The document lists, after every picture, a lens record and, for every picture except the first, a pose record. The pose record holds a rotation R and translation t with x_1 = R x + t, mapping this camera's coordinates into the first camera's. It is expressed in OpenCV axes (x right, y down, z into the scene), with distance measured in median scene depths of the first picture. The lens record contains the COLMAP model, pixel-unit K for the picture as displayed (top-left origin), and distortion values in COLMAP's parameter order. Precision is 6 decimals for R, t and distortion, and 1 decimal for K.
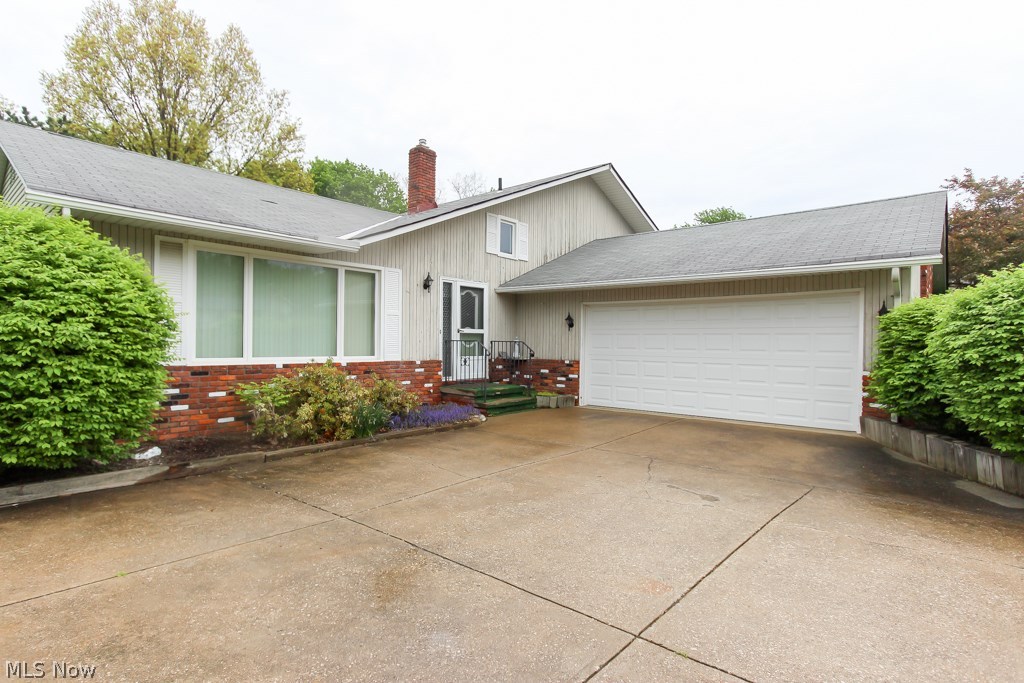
lens RADIAL K [[519.5, 0, 517.6], [0, 519.5, 340.4], [0, 0, 1]] dist [-0.017054, 0.006422]
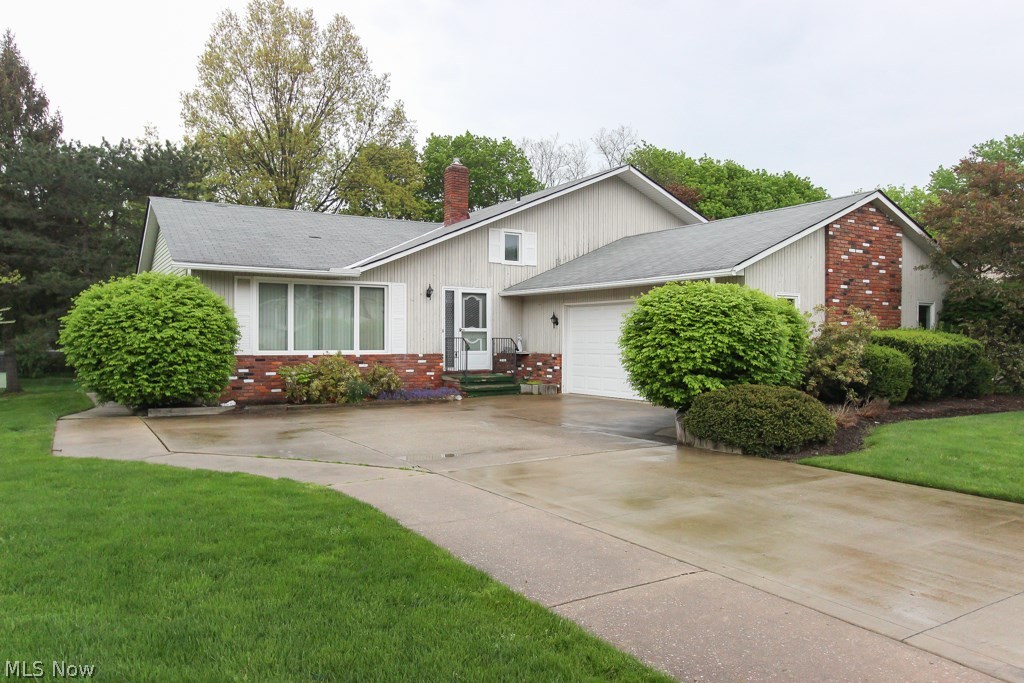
lens RADIAL K [[705.7, 0, 511.0], [0, 705.7, 343.9], [0, 0, 1]] dist [-0.021367, 0.001038]
pose [[0.952117, -0.008596, -0.305614, 0.503335], [0.011292, 0.999911, 0.007054, 0.004329], [0.305527, -0.010168, 0.952129, -0.533230]]
